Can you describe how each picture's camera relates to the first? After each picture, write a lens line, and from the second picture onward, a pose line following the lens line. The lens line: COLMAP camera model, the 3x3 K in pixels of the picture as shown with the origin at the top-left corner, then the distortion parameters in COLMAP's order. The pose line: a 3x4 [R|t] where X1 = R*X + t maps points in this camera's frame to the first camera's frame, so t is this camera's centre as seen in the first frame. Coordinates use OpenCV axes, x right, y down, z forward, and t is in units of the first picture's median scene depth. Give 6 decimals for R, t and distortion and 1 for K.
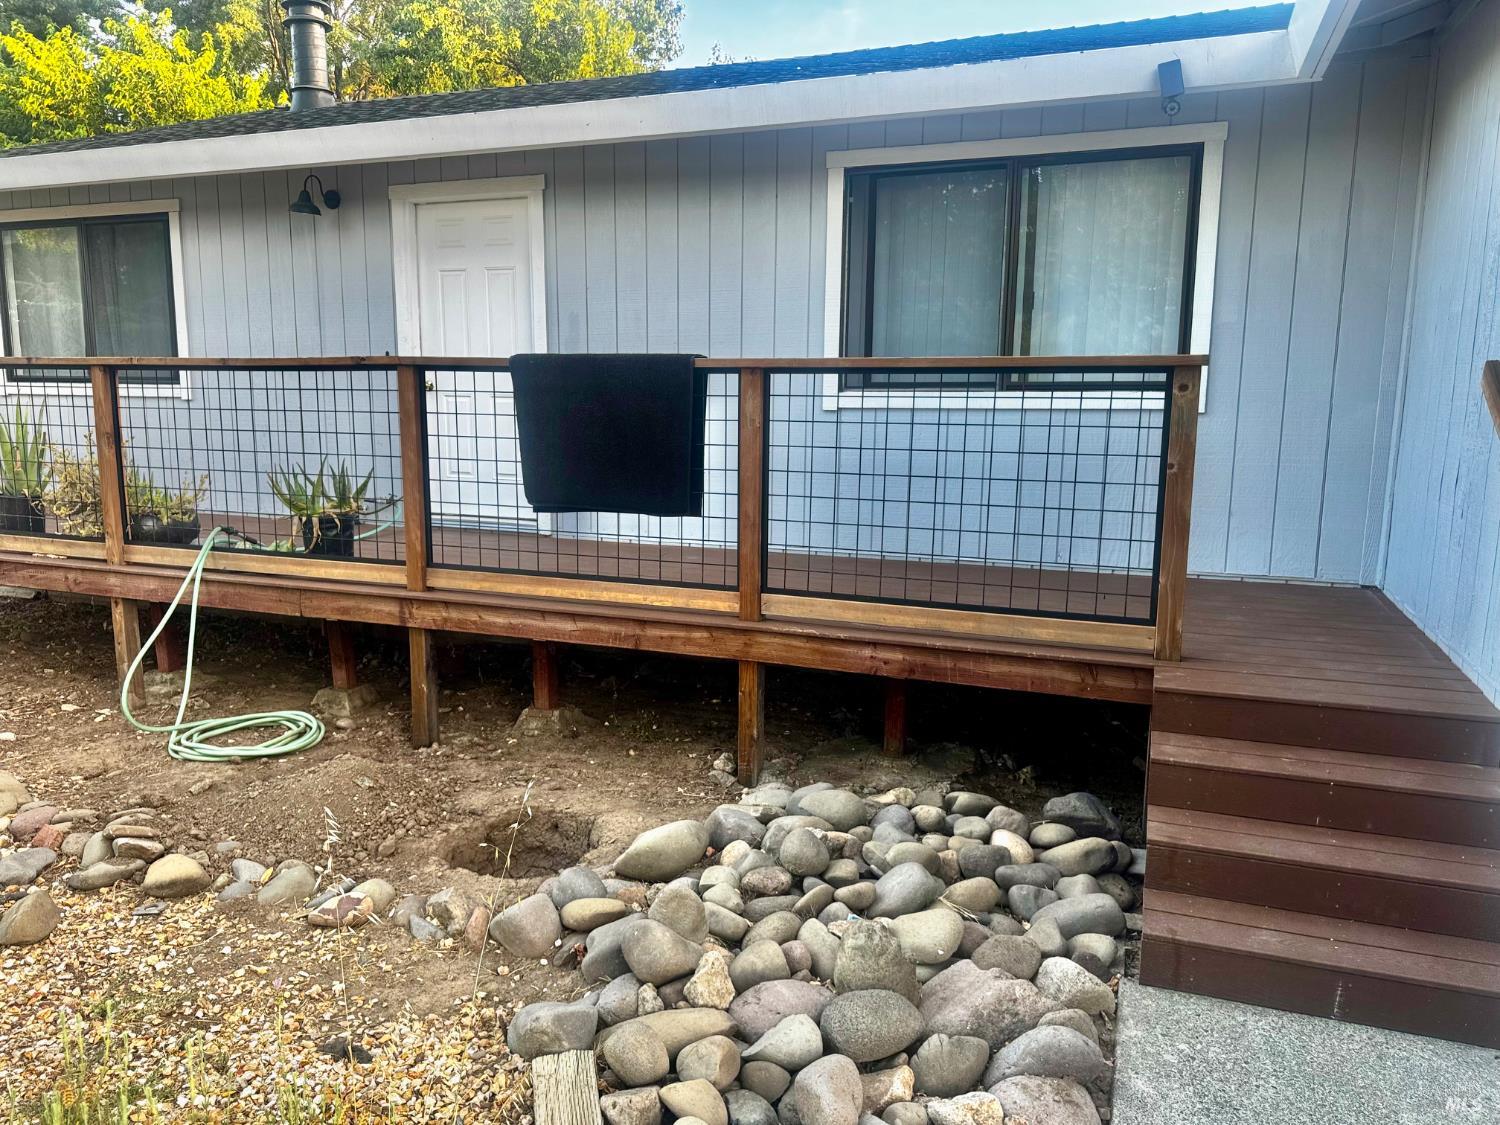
lens RADIAL K [[1069.2, 0, 750.0], [0, 1069.2, 562.5], [0, 0, 1]] dist [-0.002367, 0.003810]
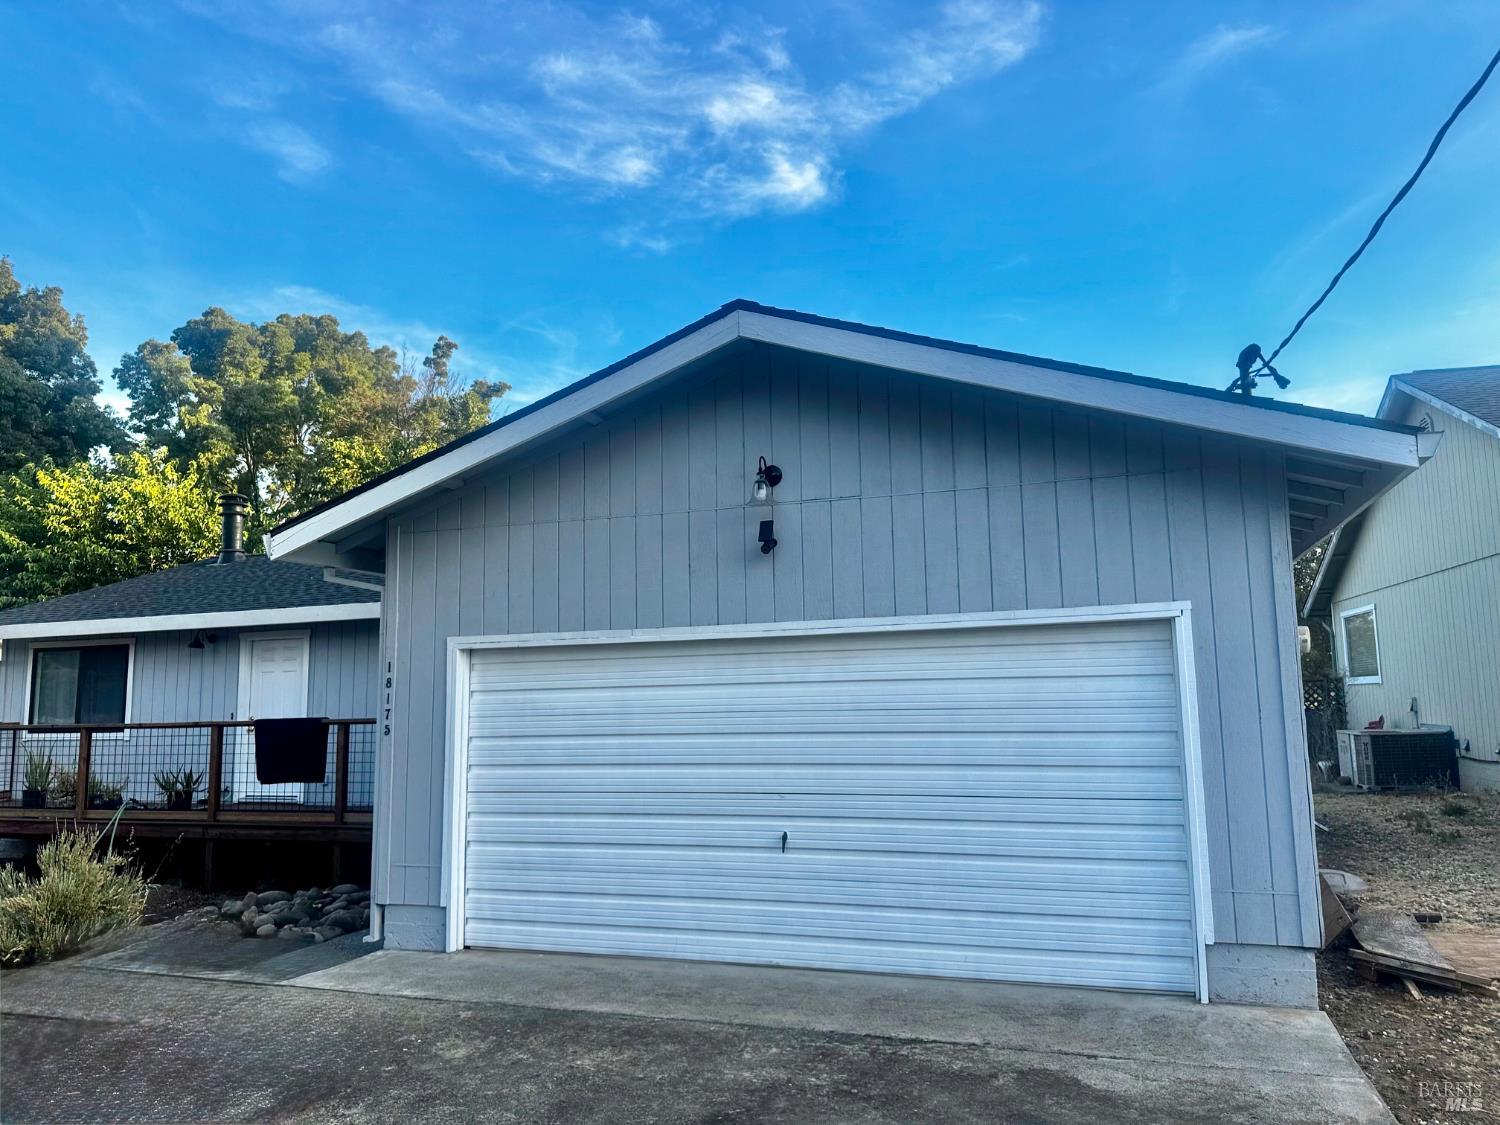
lens RADIAL K [[1071.3, 0, 750.0], [0, 1071.3, 562.5], [0, 0, 1]] dist [0.064011, -0.082477]
pose [[0.999376, -0.026721, 0.023093, 0.765708], [0.032262, 0.956756, -0.289097, 0.193221], [-0.014370, 0.289662, 0.957021, -1.338842]]
